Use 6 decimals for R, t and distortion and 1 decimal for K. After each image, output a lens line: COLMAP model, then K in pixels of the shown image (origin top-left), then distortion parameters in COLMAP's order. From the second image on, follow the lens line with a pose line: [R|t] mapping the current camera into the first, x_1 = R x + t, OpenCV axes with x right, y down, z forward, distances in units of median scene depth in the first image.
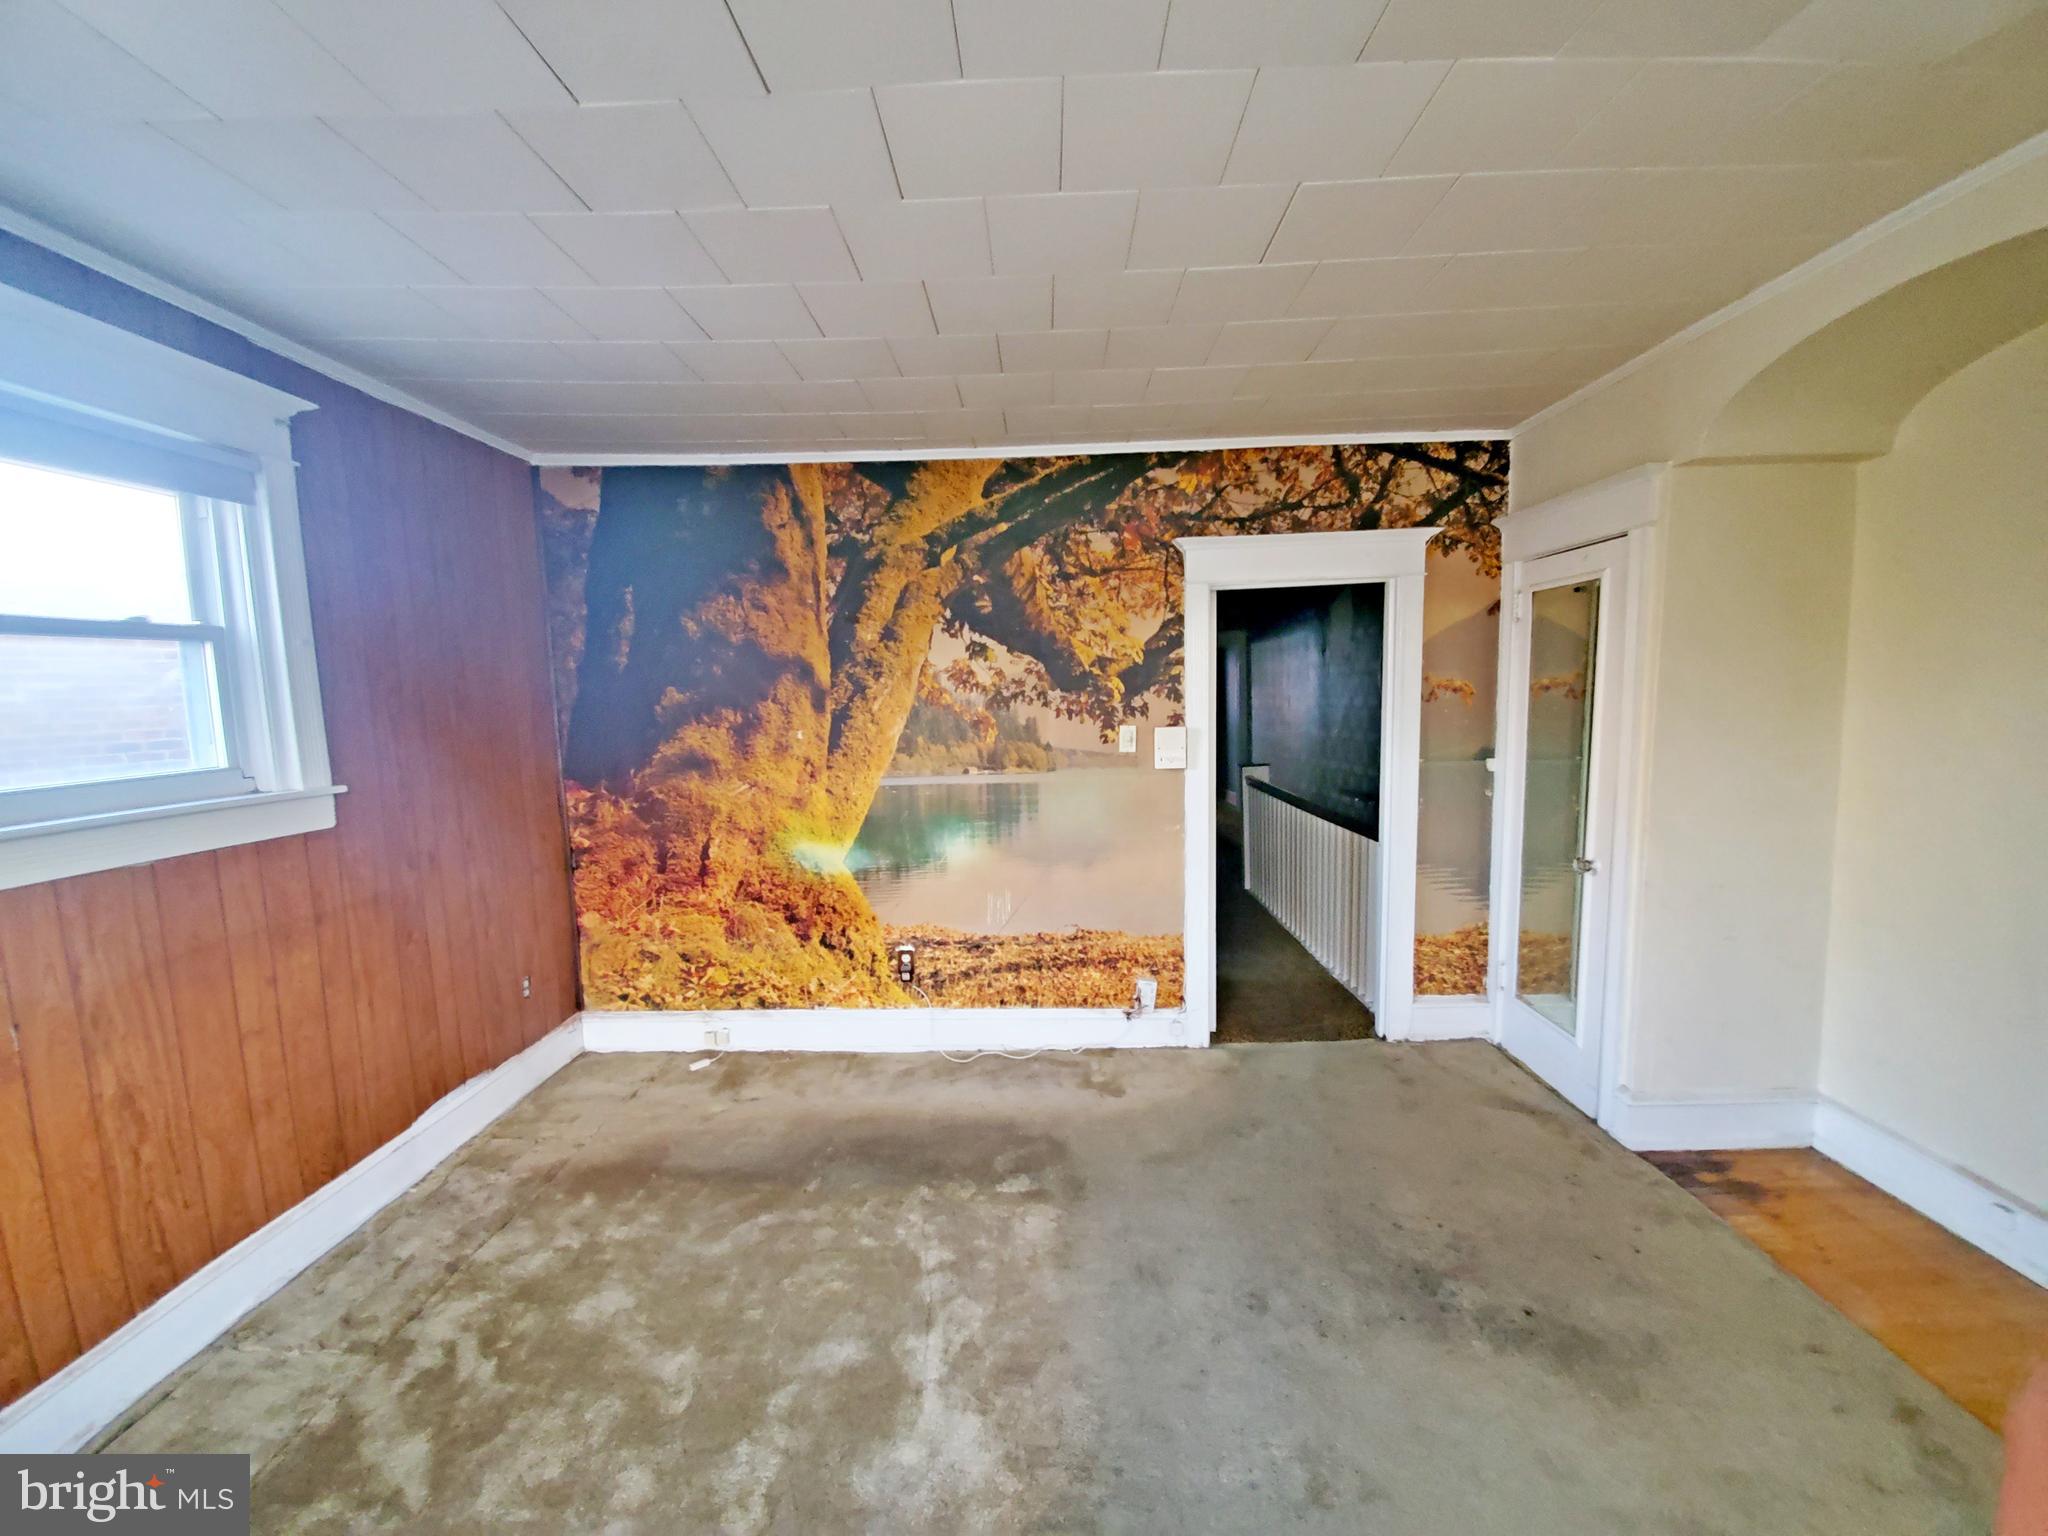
lens RADIAL K [[806.5, 0, 1030.5], [0, 806.5, 764.6], [0, 0, 1]] dist [-0.001987, -0.011485]
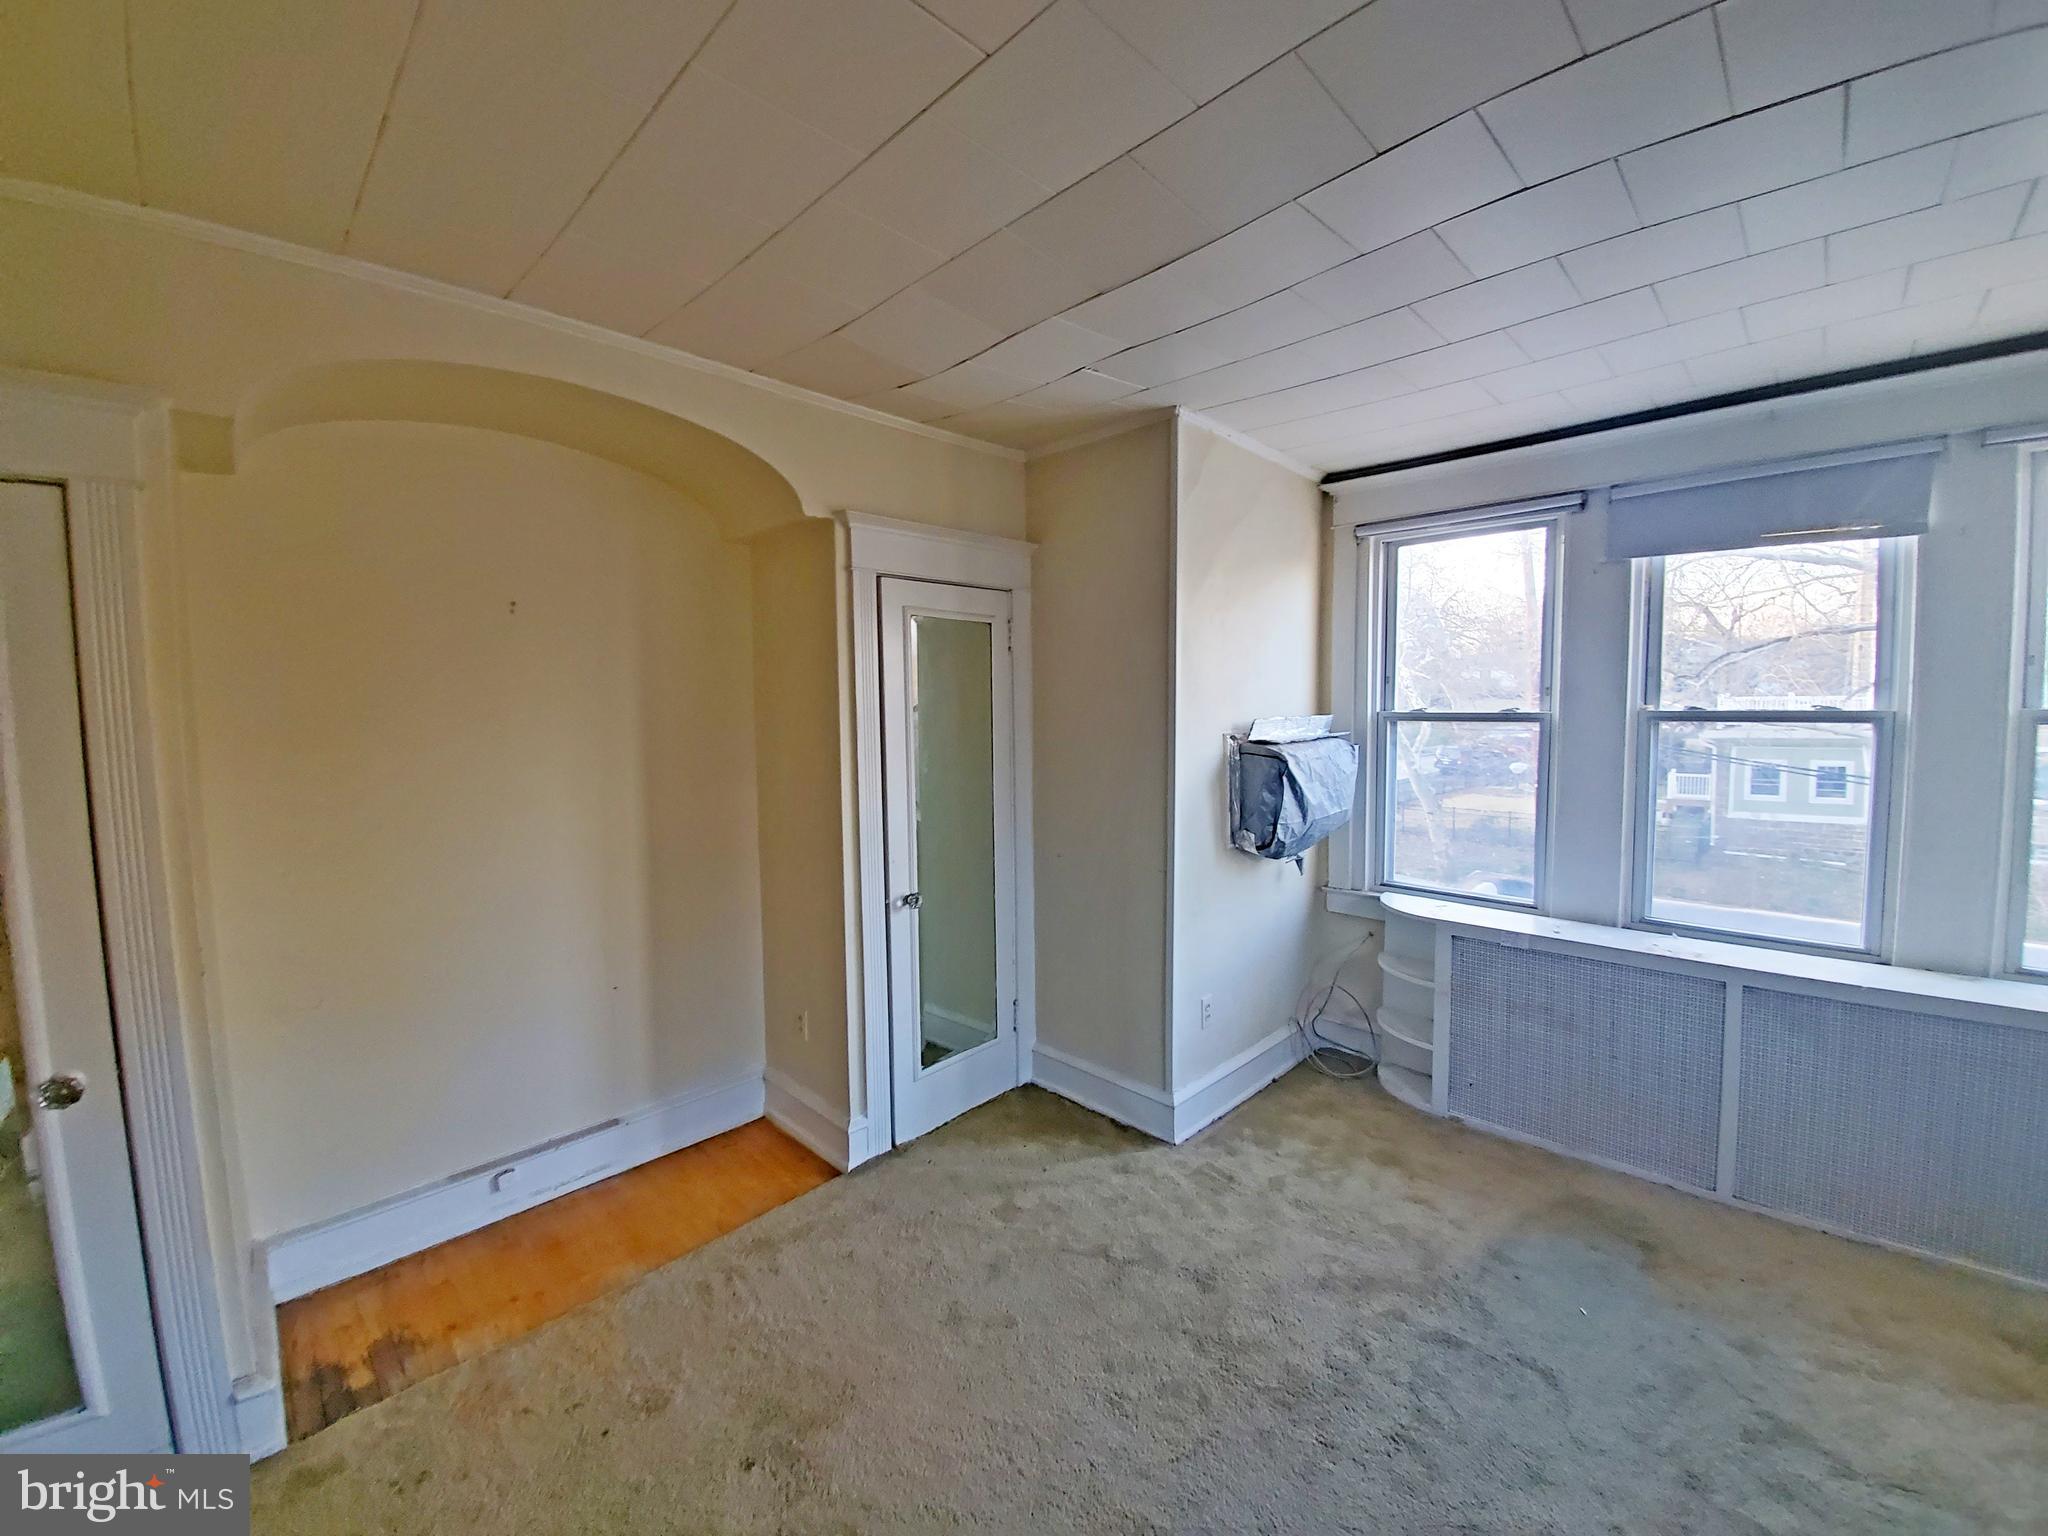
lens RADIAL K [[806.5, 0, 1030.5], [0, 806.5, 764.6], [0, 0, 1]] dist [-0.001987, -0.011485]
pose [[-0.716275, -0.018151, 0.697582, -0.134968], [0.100717, 0.986506, 0.129084, -0.100819], [-0.690511, 0.162718, -0.704781, 0.992354]]
